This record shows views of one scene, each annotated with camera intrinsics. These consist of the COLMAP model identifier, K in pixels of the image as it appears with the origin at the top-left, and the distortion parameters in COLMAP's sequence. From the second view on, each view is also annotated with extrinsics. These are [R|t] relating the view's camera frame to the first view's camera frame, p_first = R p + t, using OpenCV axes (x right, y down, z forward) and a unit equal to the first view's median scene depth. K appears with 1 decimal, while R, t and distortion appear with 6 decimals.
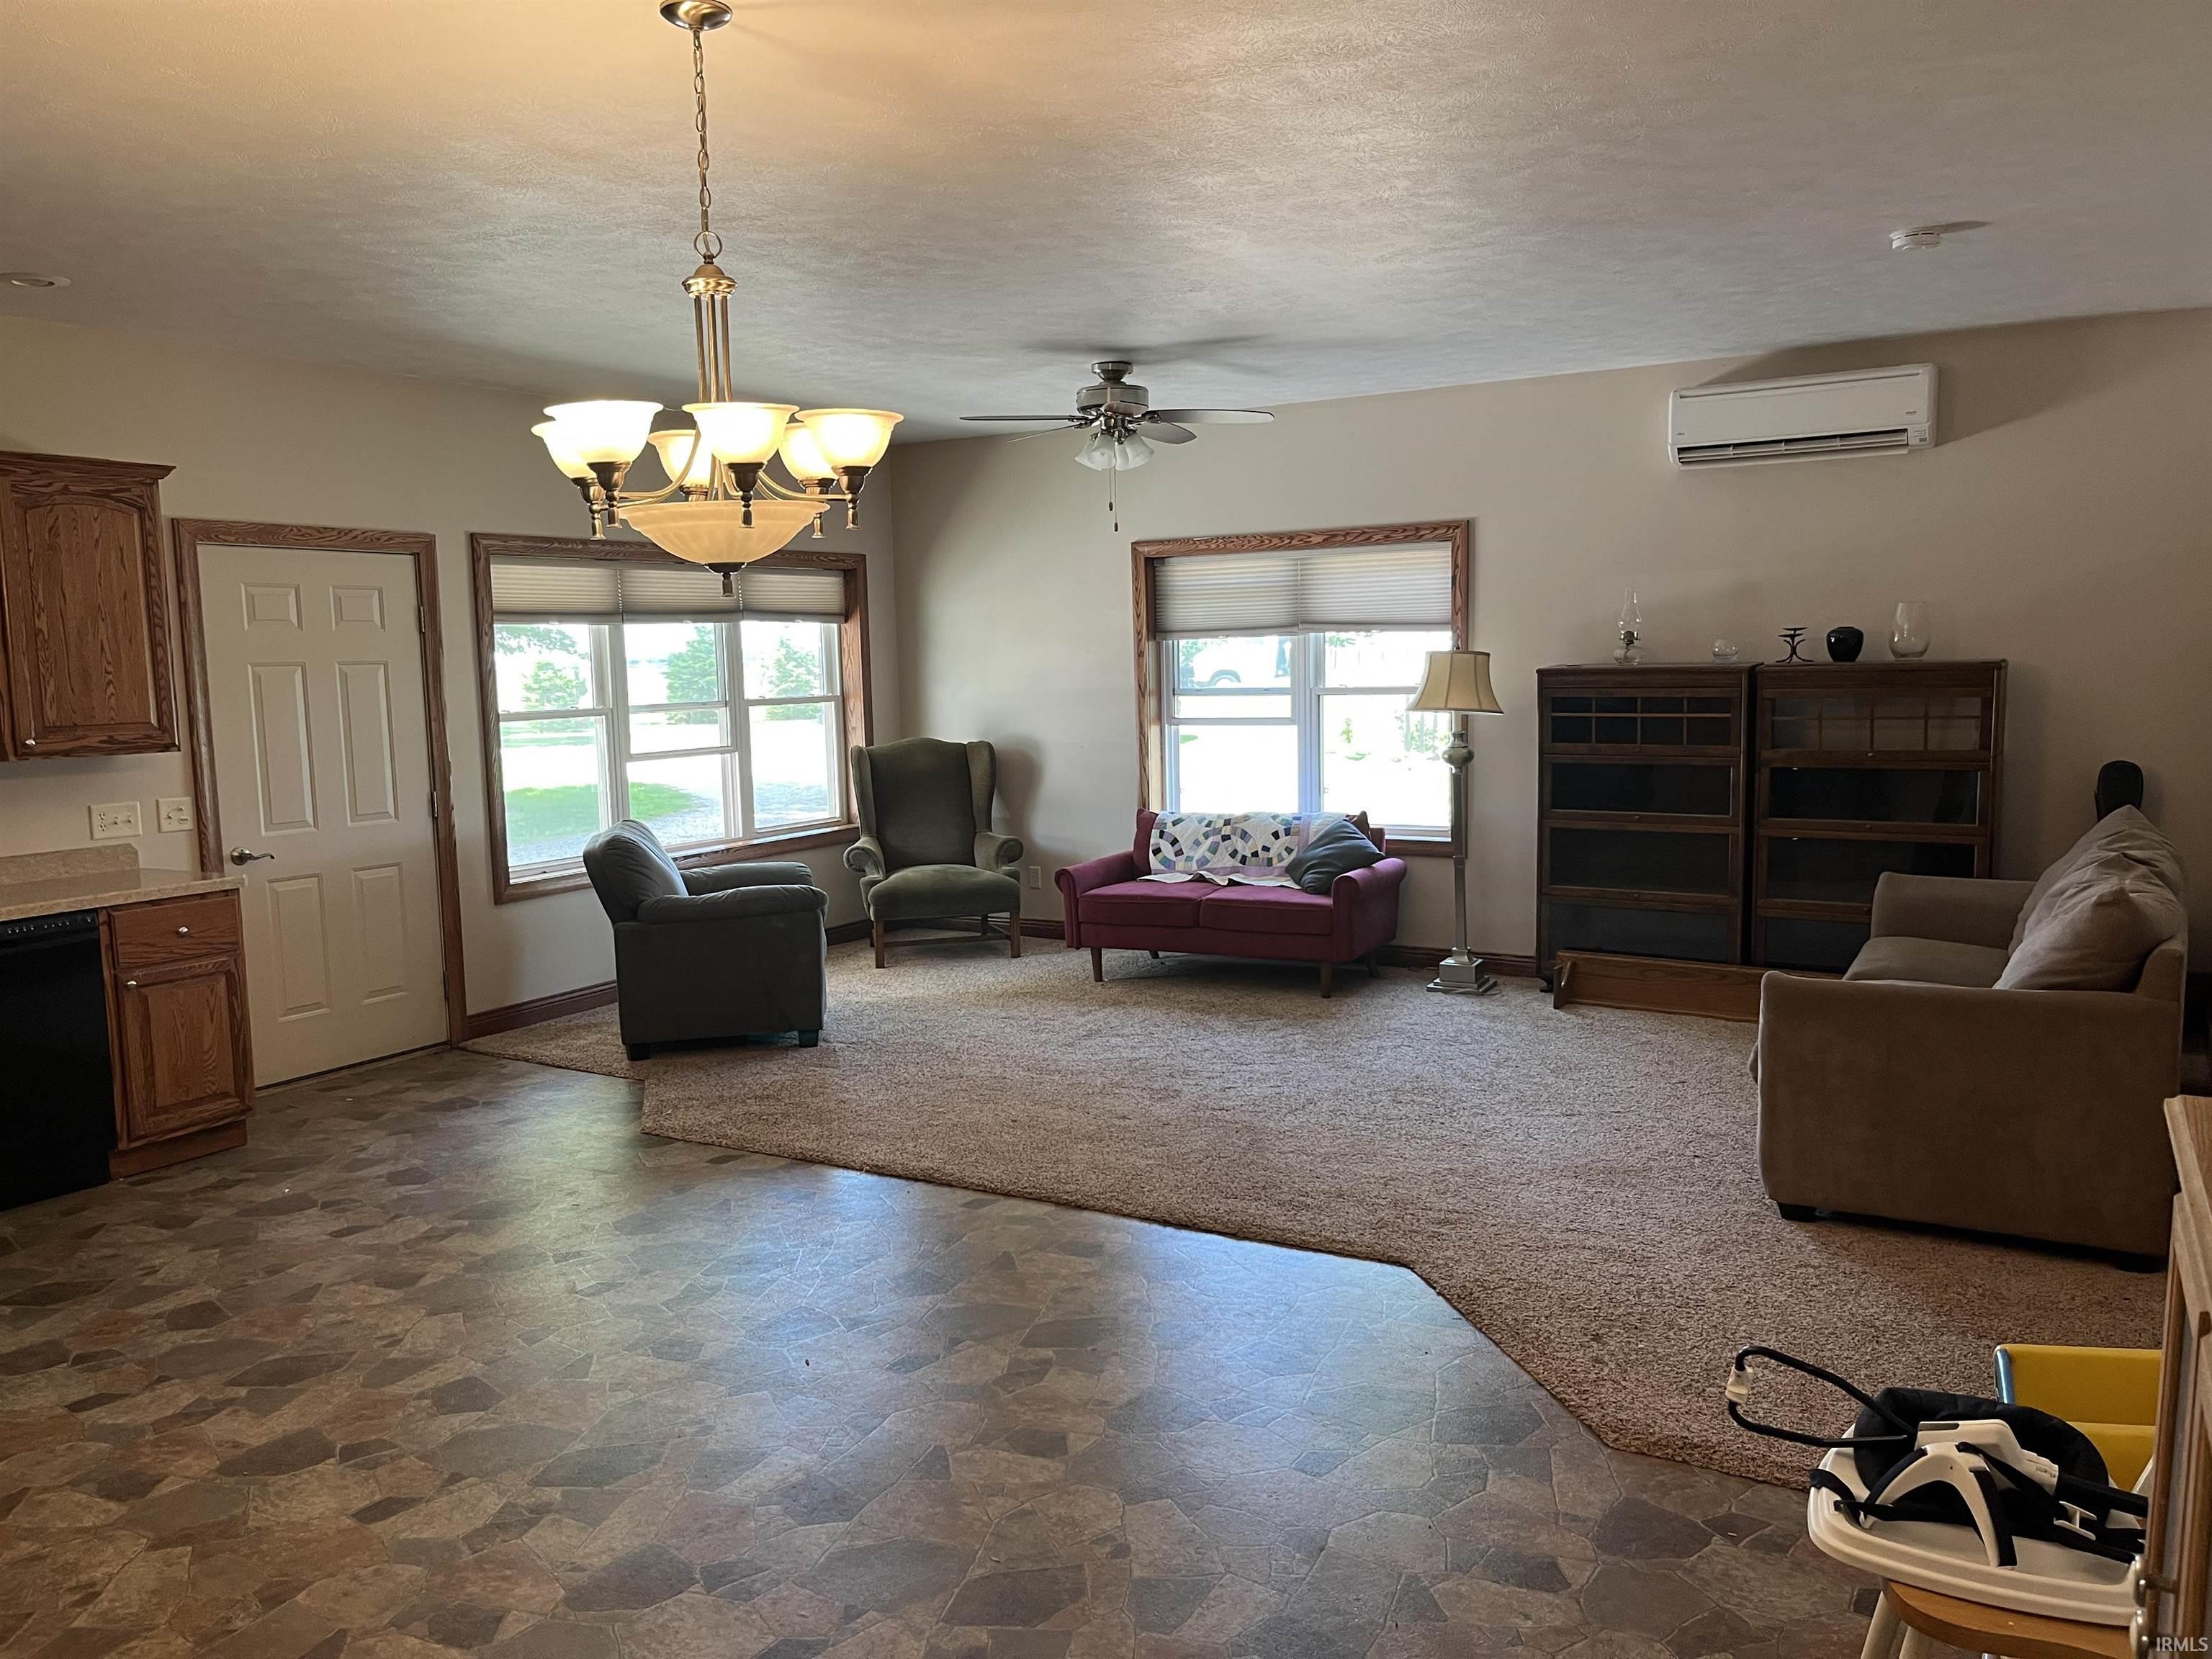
lens RADIAL K [[1686.4, 0, 1095.2], [0, 1686.4, 833.6], [0, 0, 1]] dist [0.024747, -0.013868]
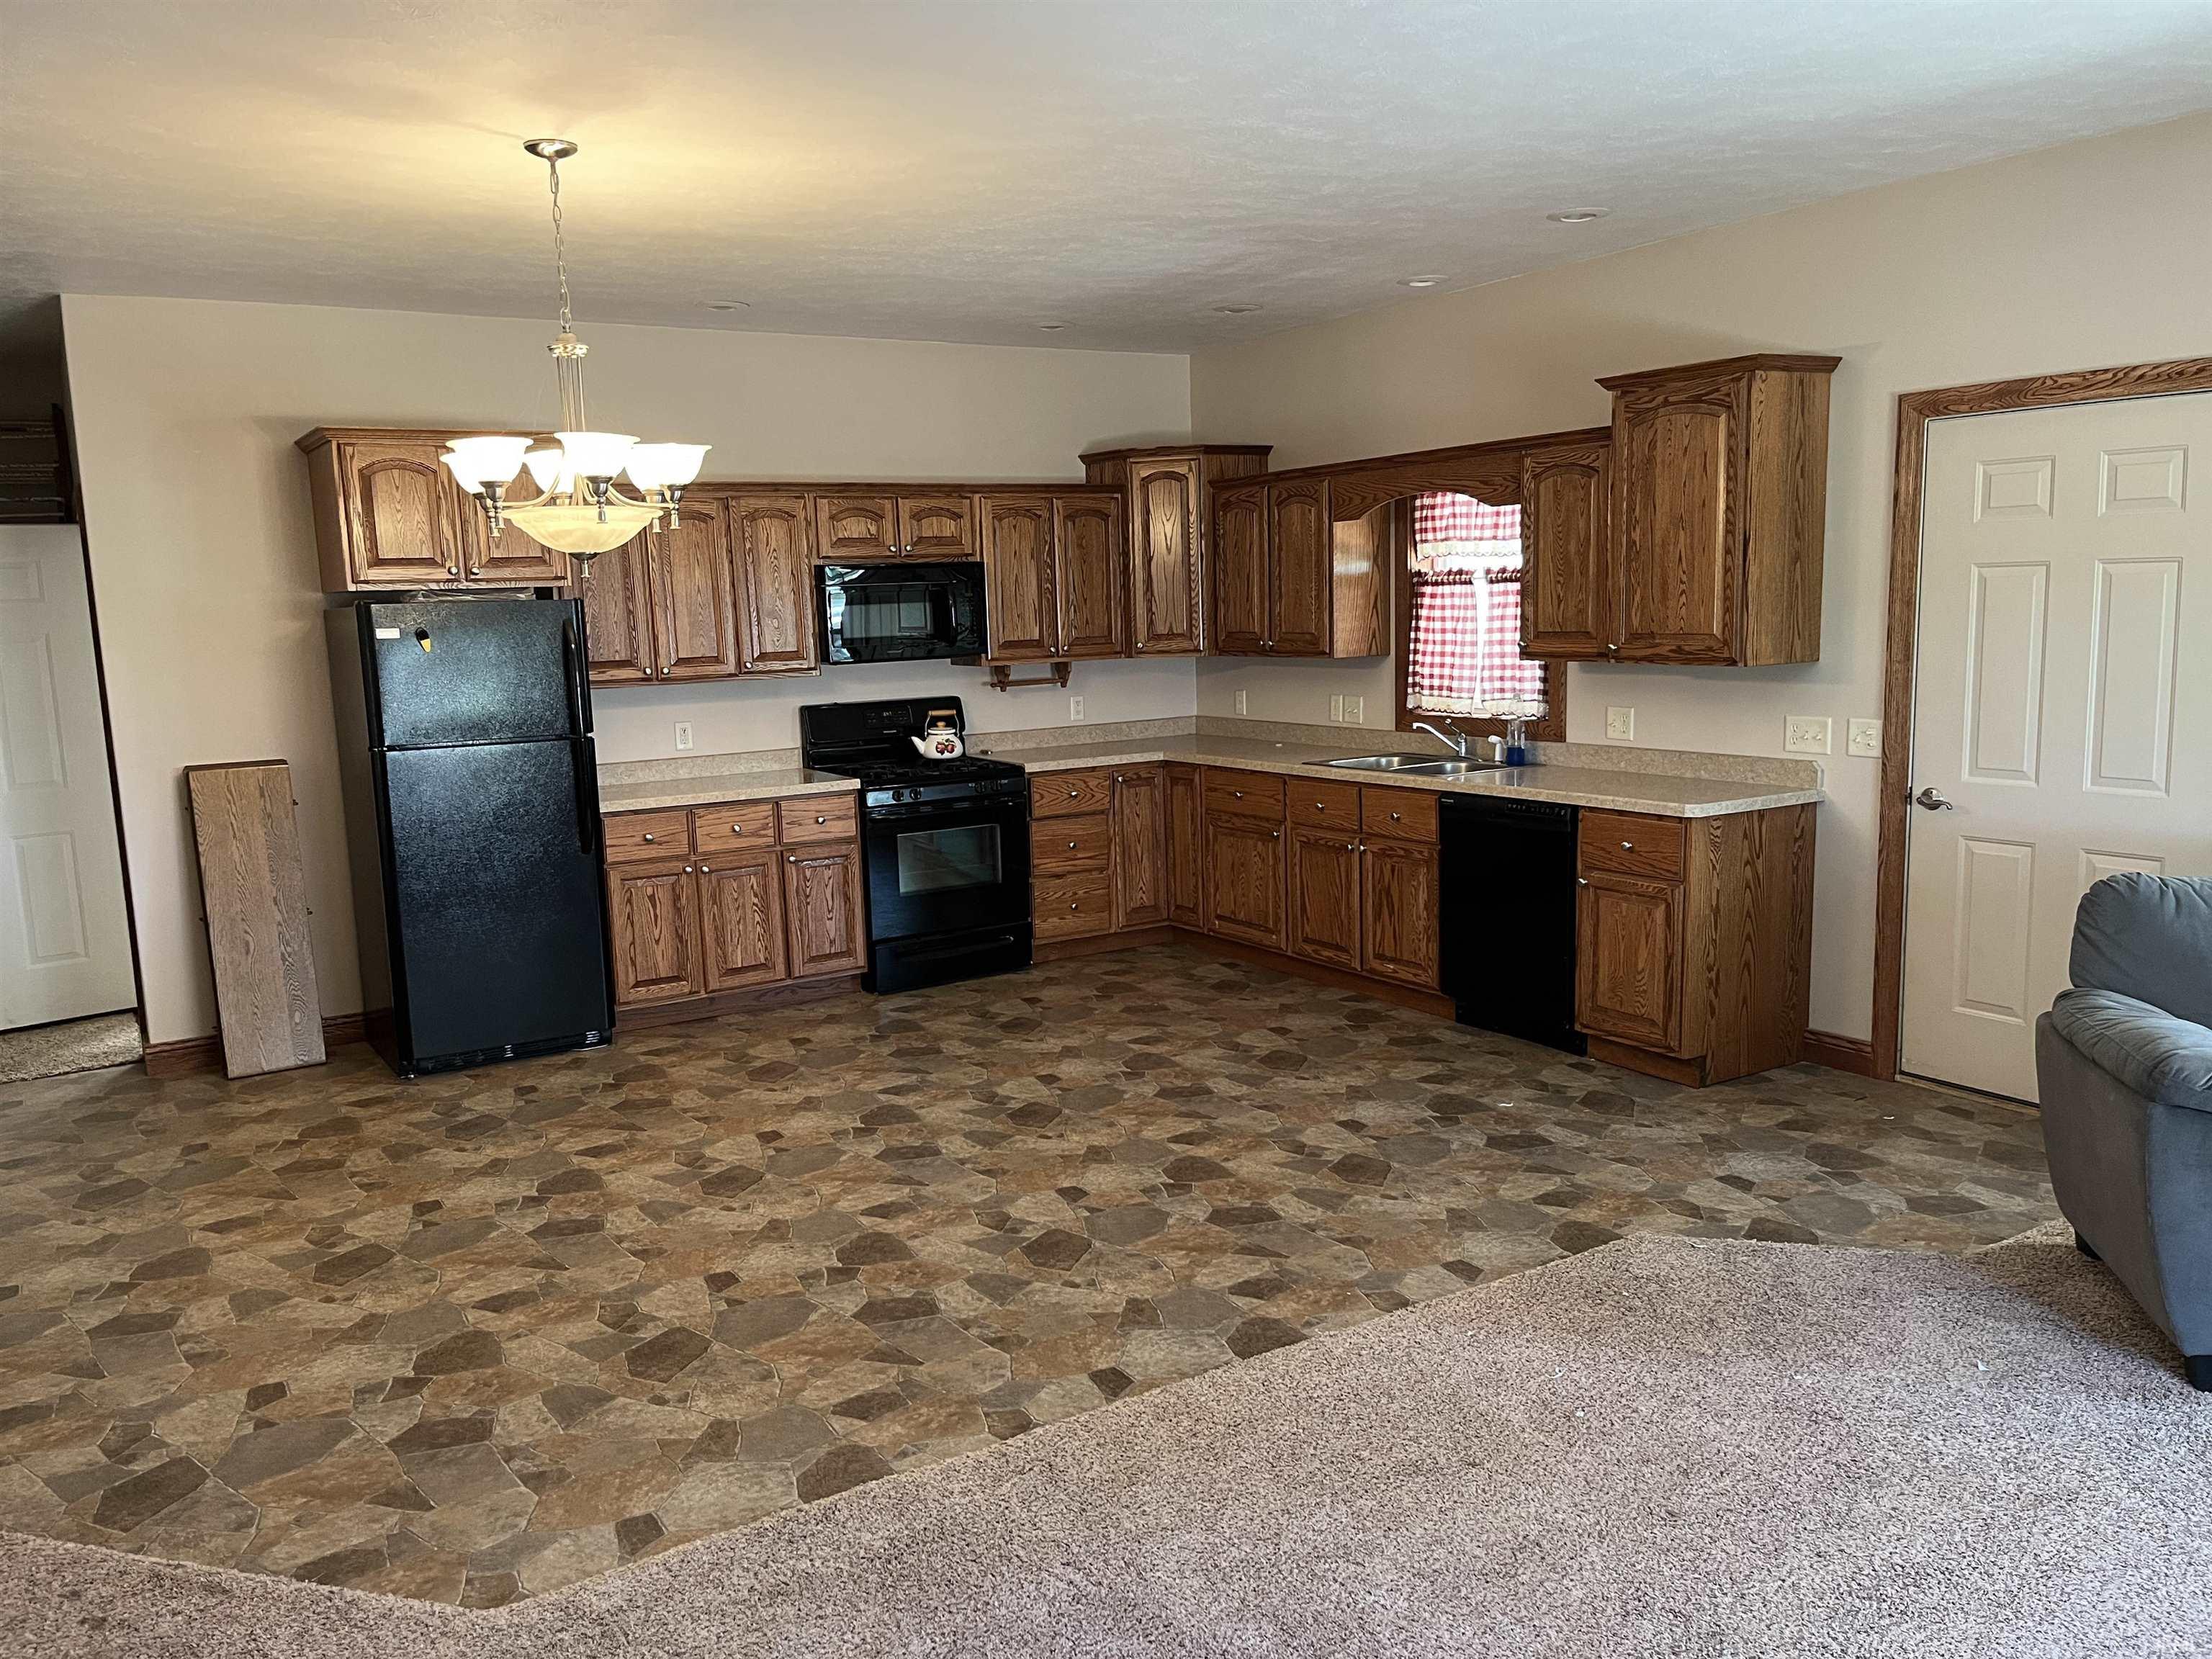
lens RADIAL K [[1686.4, 0, 1092.4], [0, 1686.4, 840.8], [0, 0, 1]] dist [0.024747, -0.013868]
pose [[-0.475042, 0.165636, -0.864234, 0.478627], [-0.047718, 0.975831, 0.213254, -0.144705], [0.878668, 0.142544, -0.455657, 1.192235]]
